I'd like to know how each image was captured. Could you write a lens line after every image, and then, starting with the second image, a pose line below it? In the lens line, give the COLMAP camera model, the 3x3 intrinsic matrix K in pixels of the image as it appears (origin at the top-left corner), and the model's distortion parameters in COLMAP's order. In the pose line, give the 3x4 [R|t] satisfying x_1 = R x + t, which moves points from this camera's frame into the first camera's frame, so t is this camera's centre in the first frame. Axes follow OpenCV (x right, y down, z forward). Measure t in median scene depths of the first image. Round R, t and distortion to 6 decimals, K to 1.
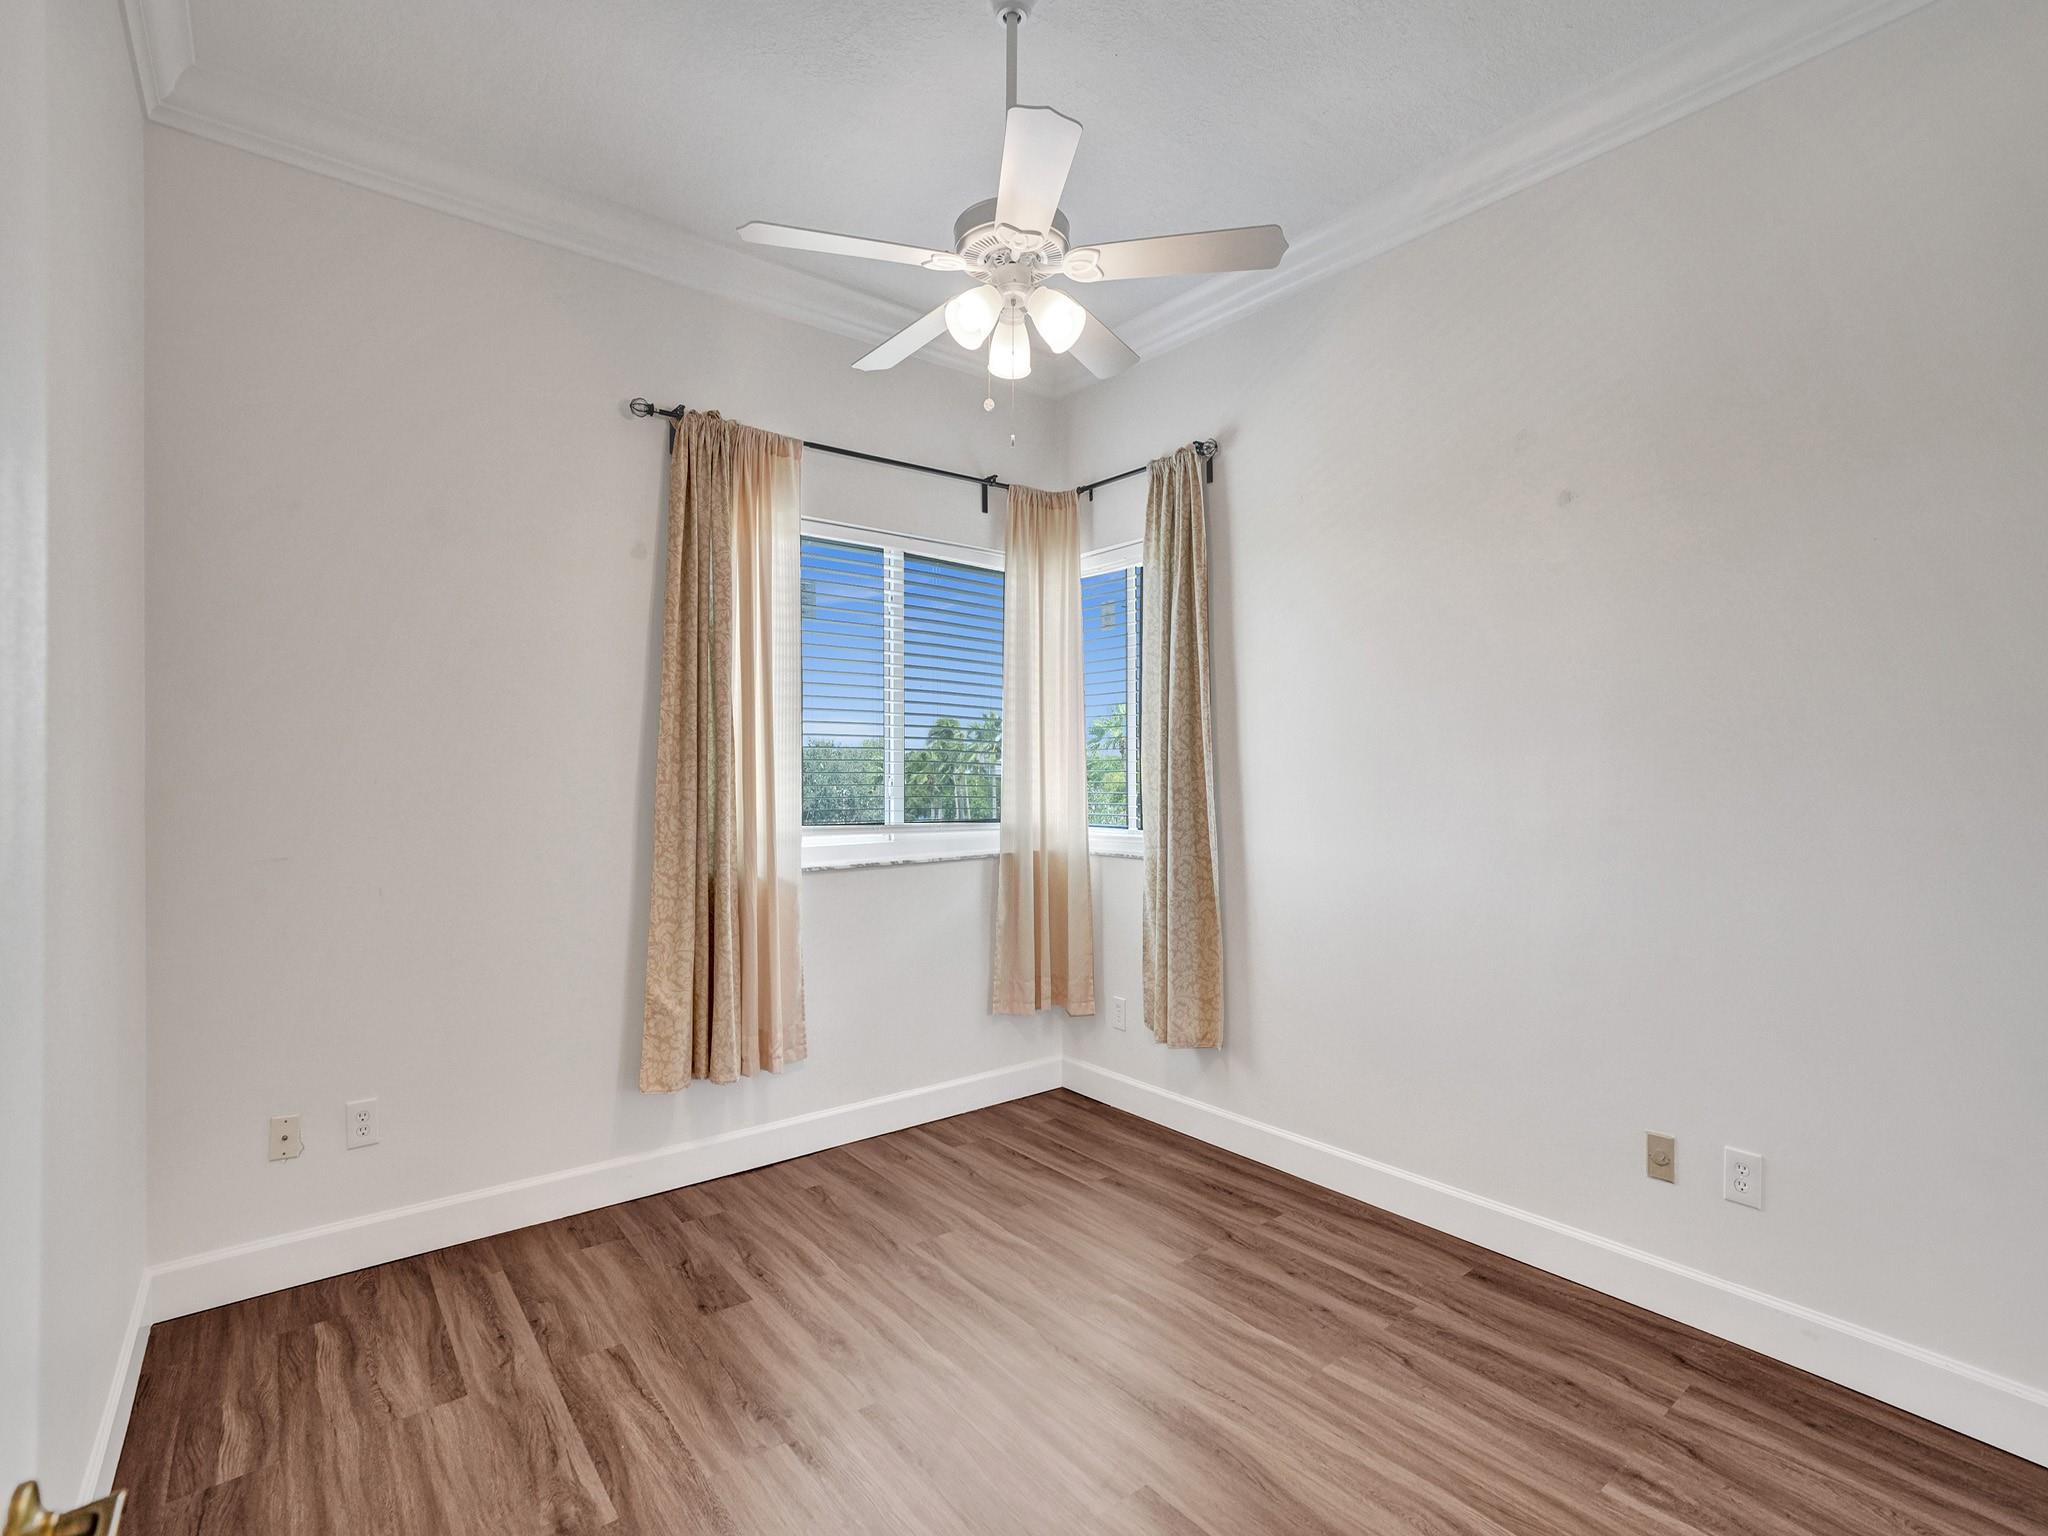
lens RADIAL K [[977.0, 0, 1034.6], [0, 977.0, 760.2], [0, 0, 1]] dist [-0.035271, 0.013797]
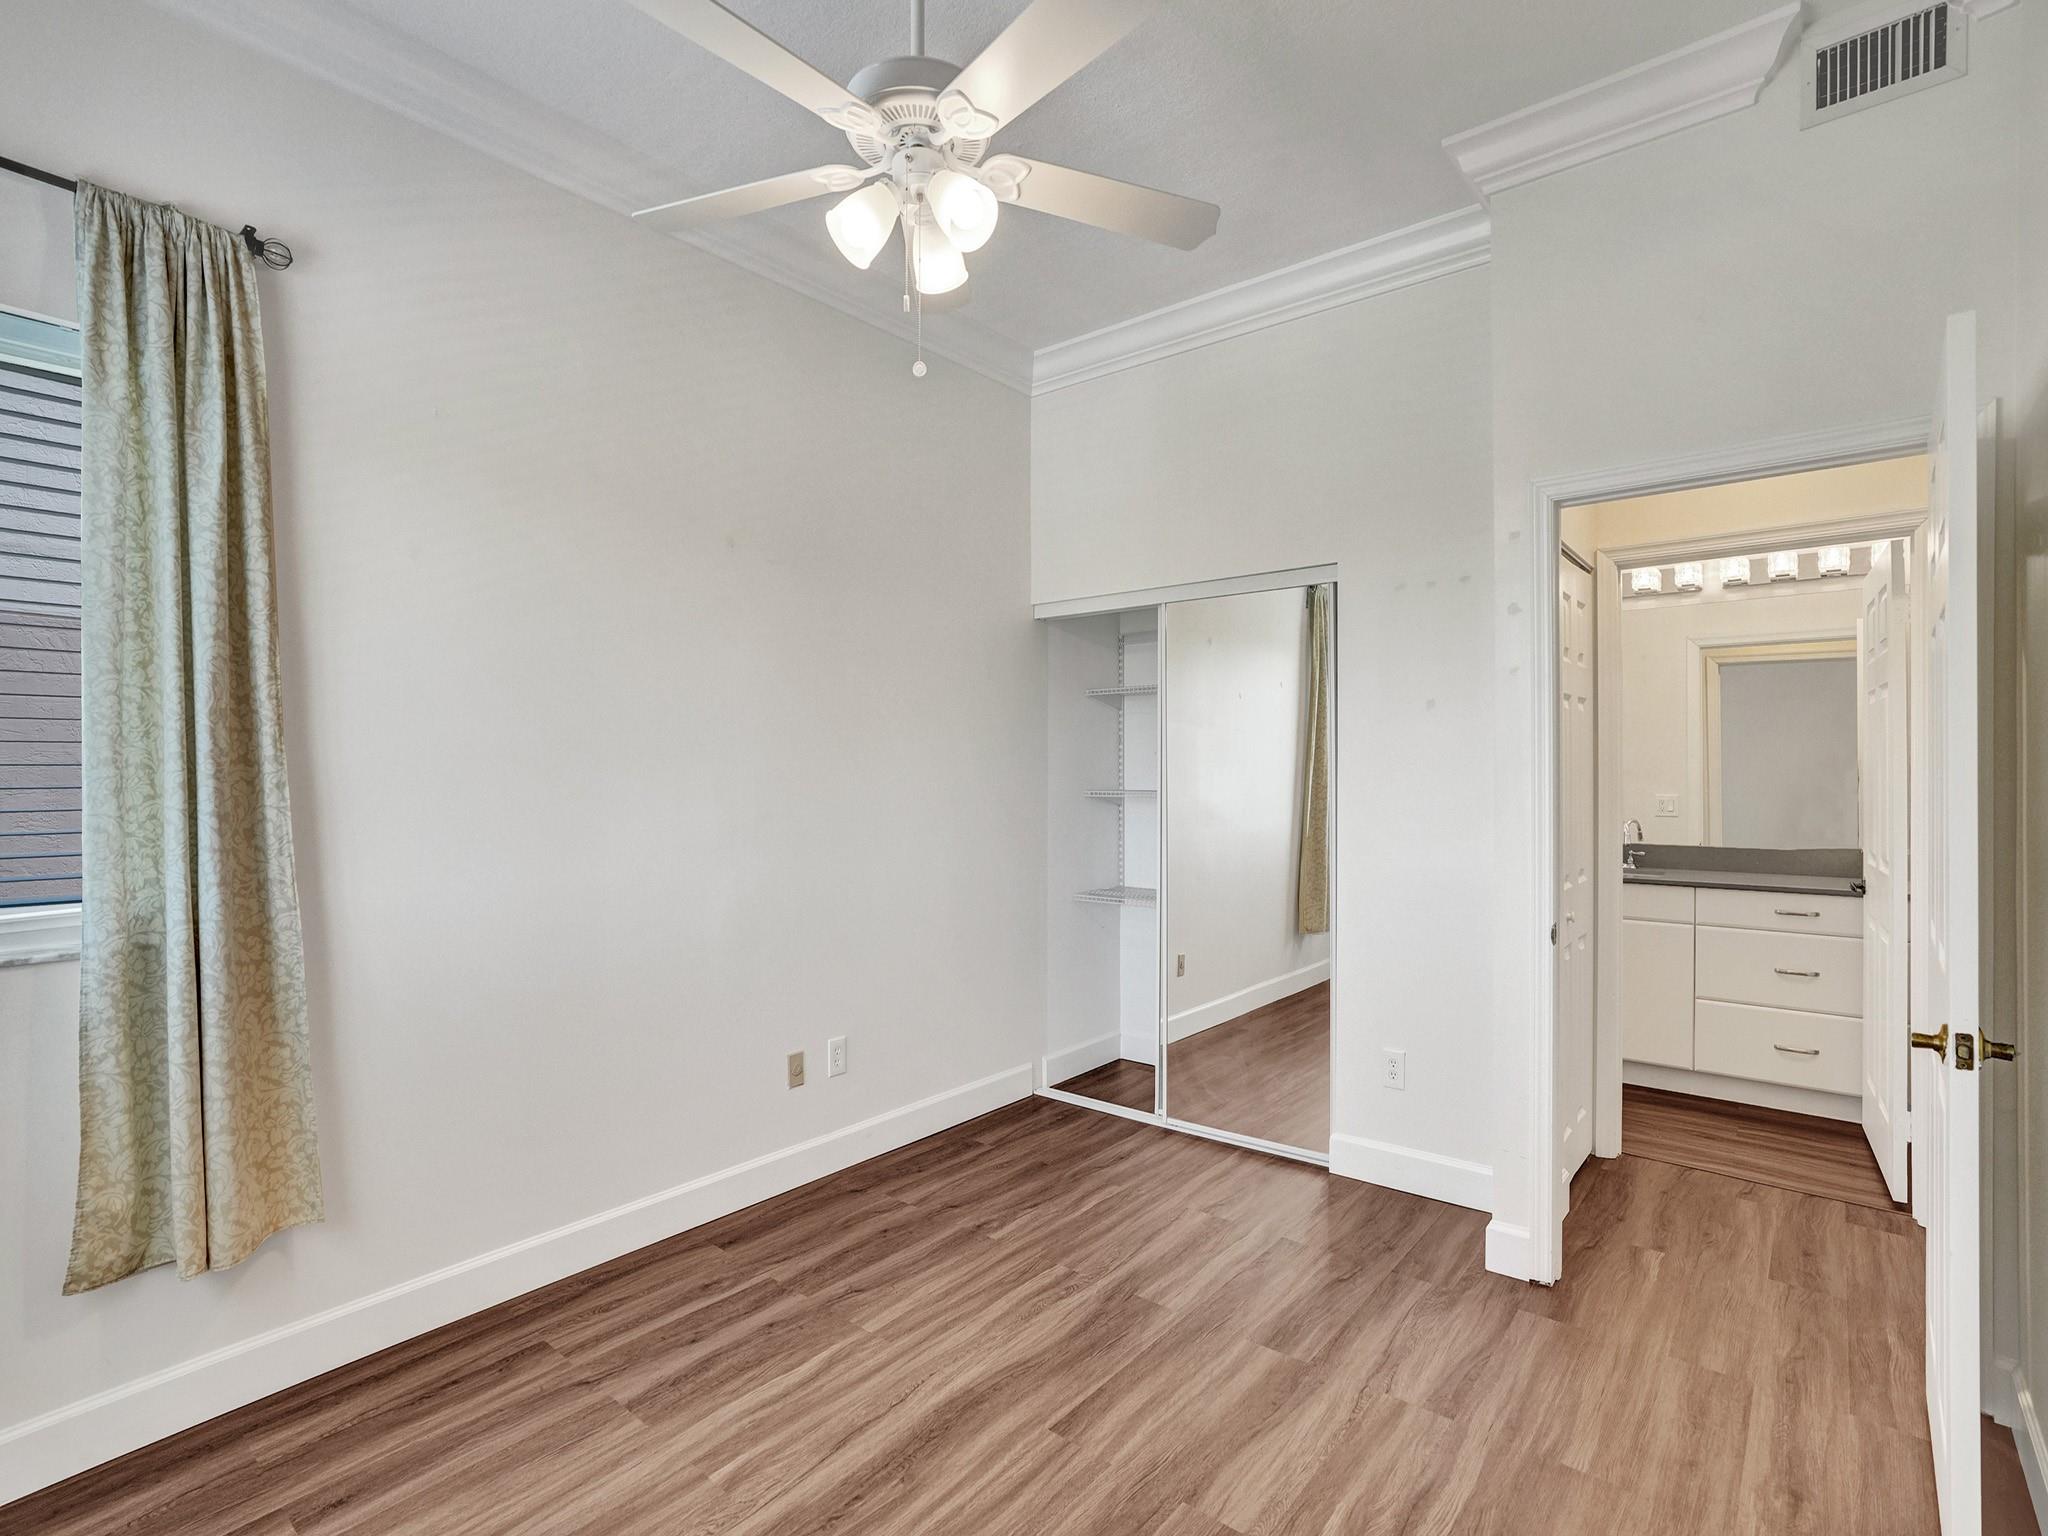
lens RADIAL K [[977.0, 0, 1034.3], [0, 977.0, 780.5], [0, 0, 1]] dist [-0.035271, 0.013797]
pose [[-0.197711, -0.001455, 0.980259, -0.726531], [-0.000897, 0.999999, 0.001303, 0.013132], [-0.980260, -0.000621, -0.197712, 0.944285]]
